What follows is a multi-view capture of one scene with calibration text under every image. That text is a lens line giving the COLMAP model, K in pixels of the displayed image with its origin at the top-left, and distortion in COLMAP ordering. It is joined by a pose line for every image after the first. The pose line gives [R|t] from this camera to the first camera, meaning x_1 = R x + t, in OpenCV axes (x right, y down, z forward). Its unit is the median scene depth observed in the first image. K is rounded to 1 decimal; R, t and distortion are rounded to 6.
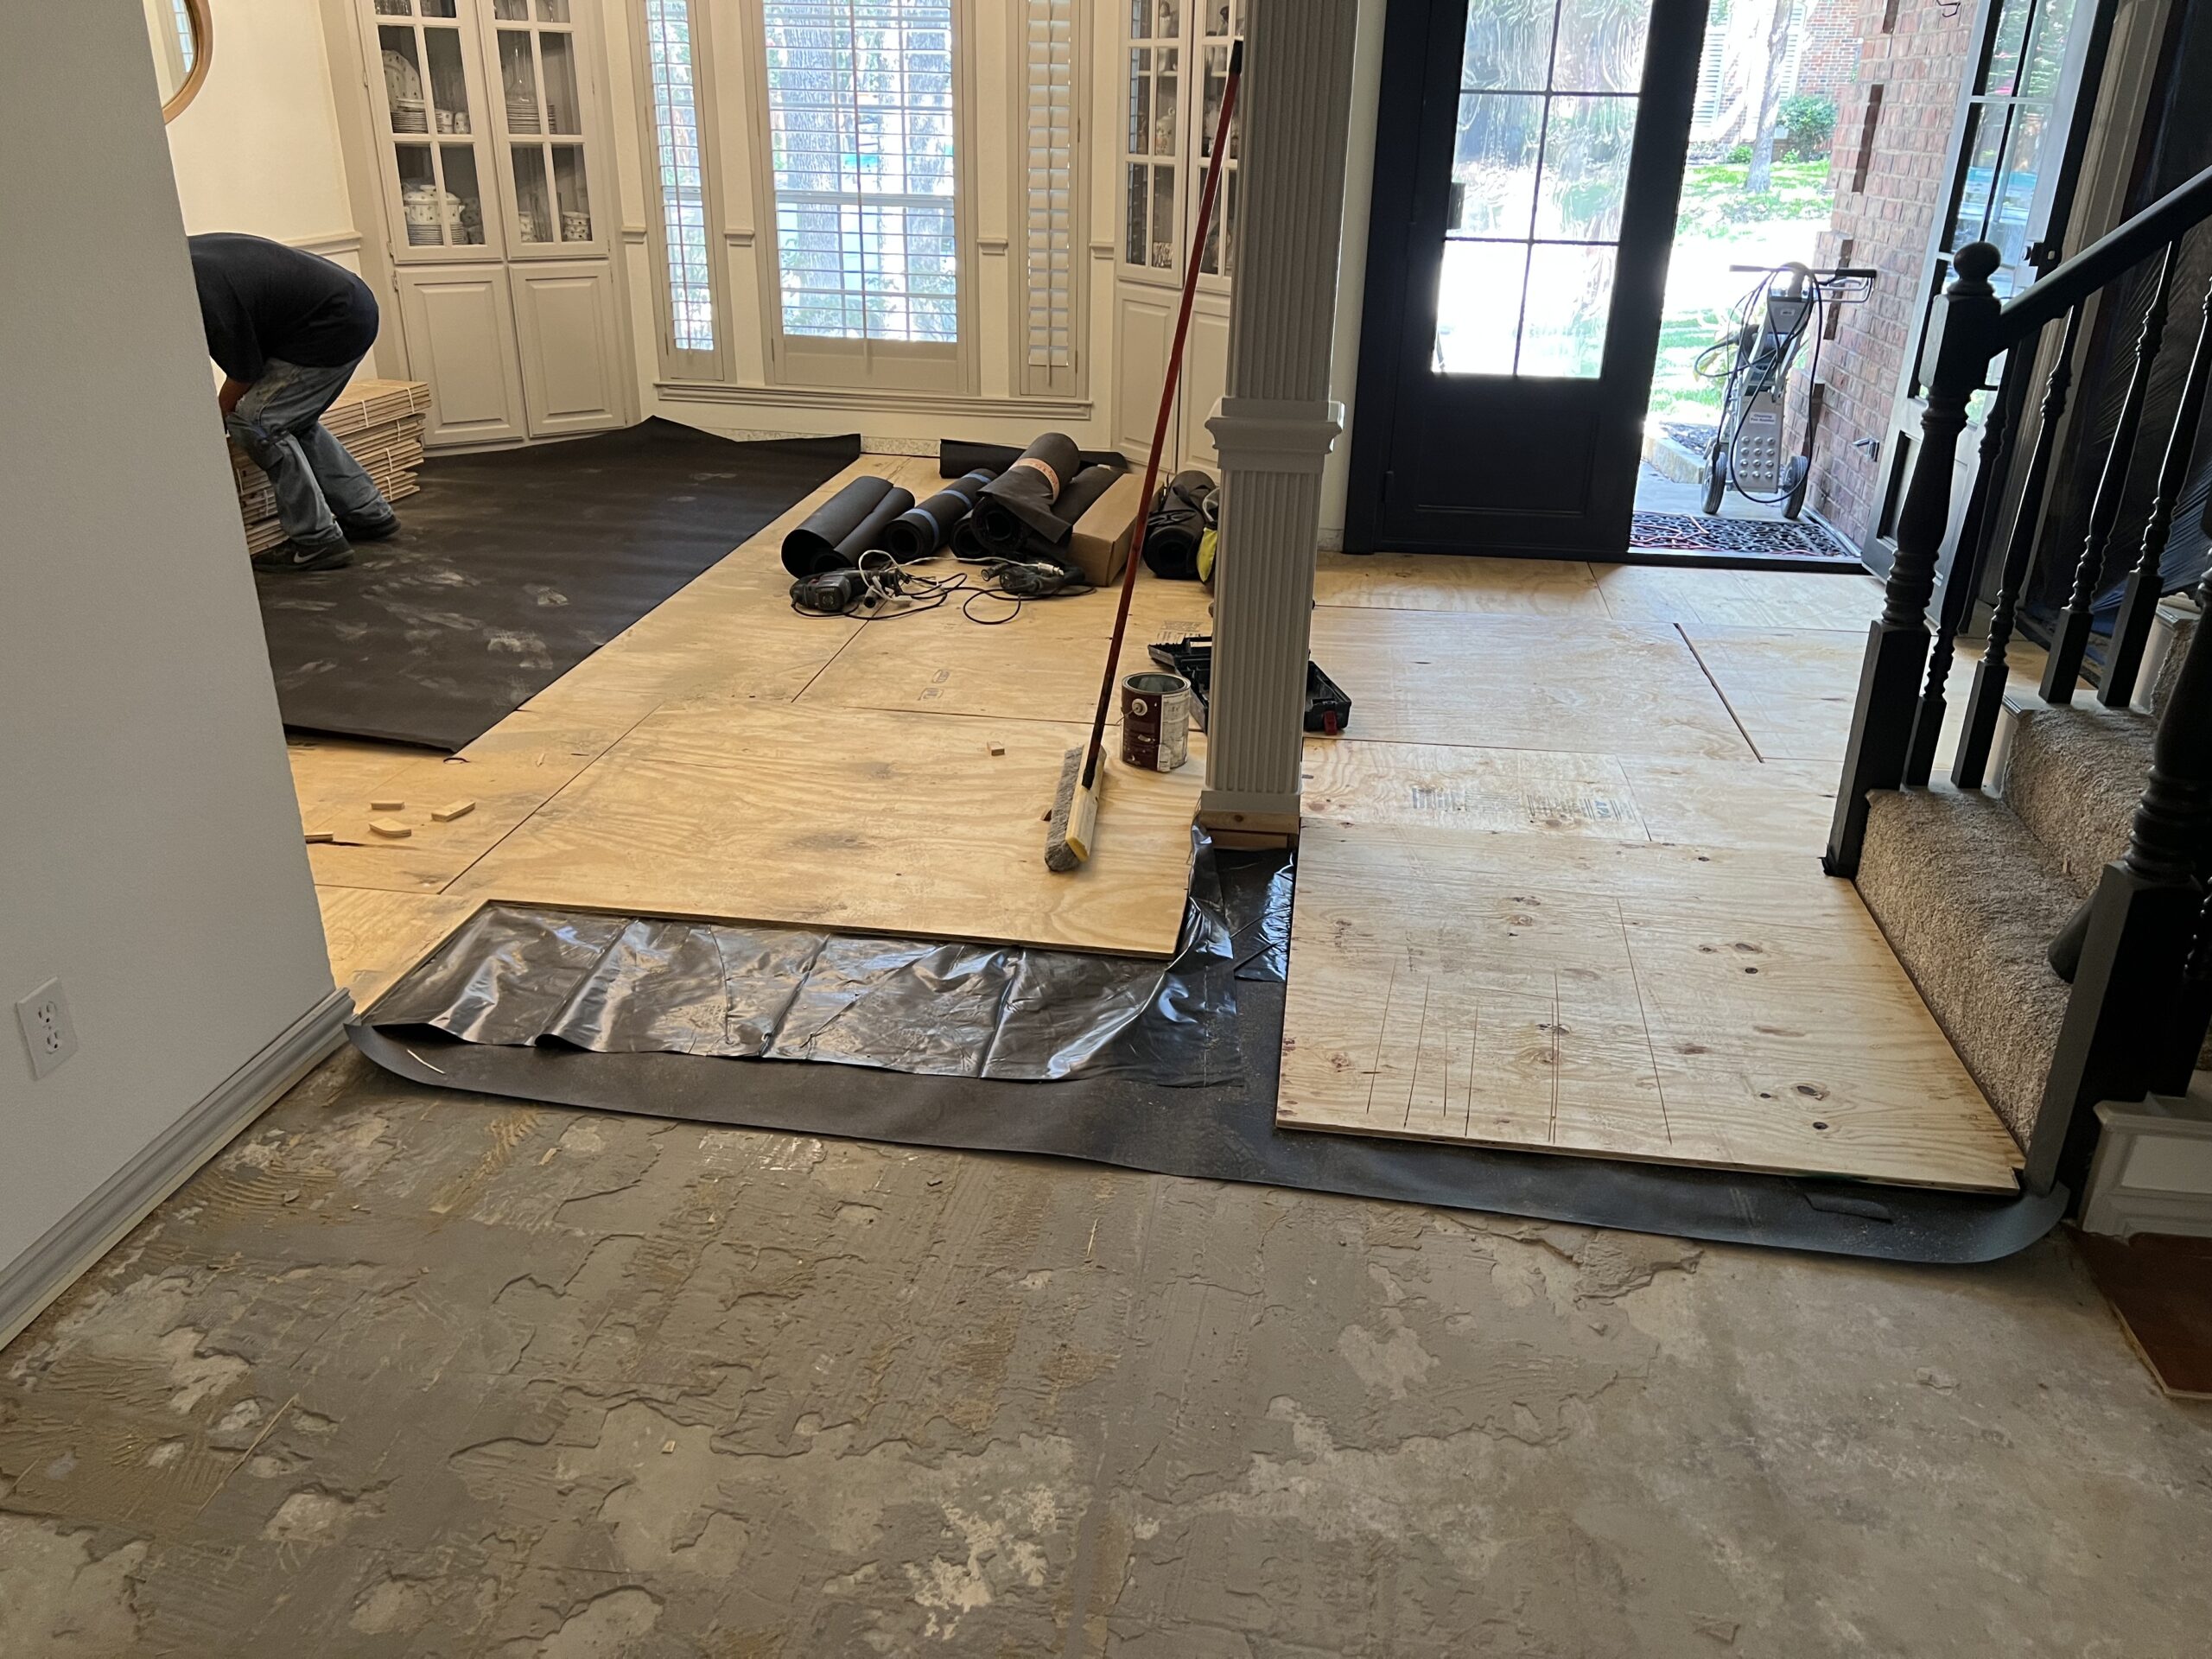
lens RADIAL K [[1657.8, 0, 1105.9], [0, 1657.8, 830.7], [0, 0, 1]] dist [0.012190, -0.017759]
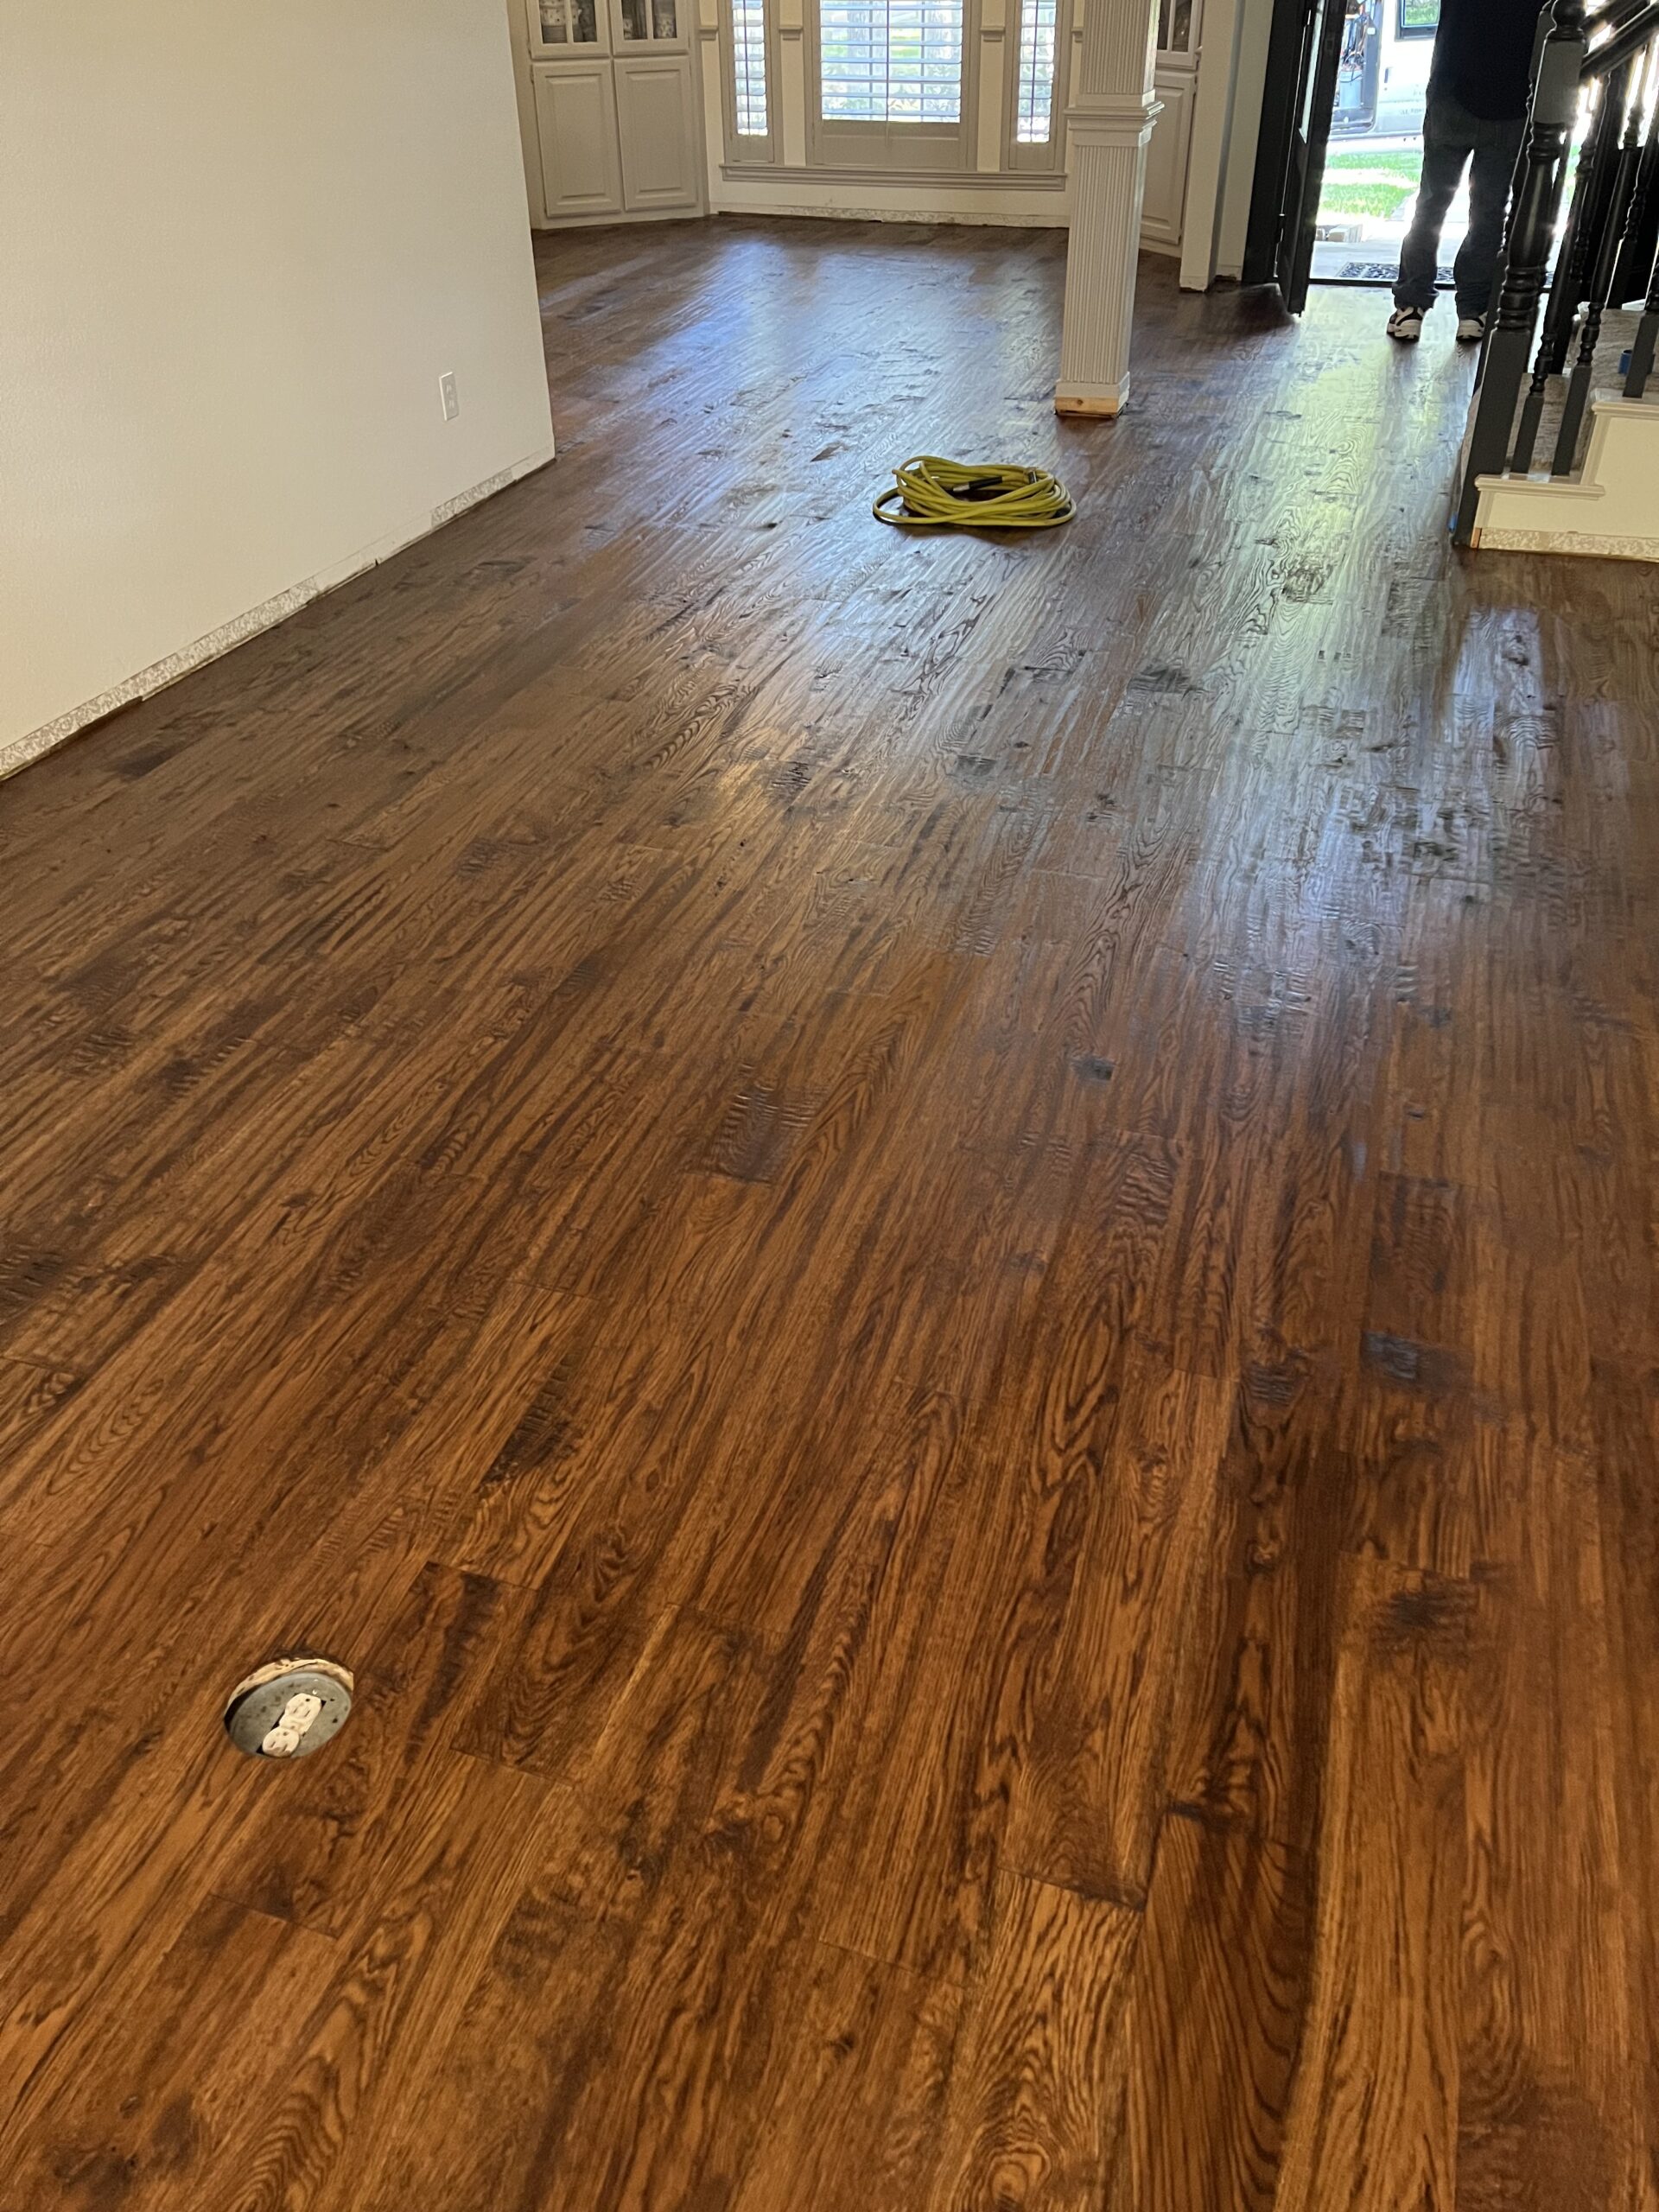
lens RADIAL K [[1657.8, 0, 832.3], [0, 1657.8, 1099.6], [0, 0, 1]] dist [0.012190, -0.017759]
pose [[0.981915, 0.082152, -0.170567, 0.087929], [-0.045720, 0.977176, 0.207451, 0.164161], [0.183716, -0.195901, 0.963261, -0.349121]]
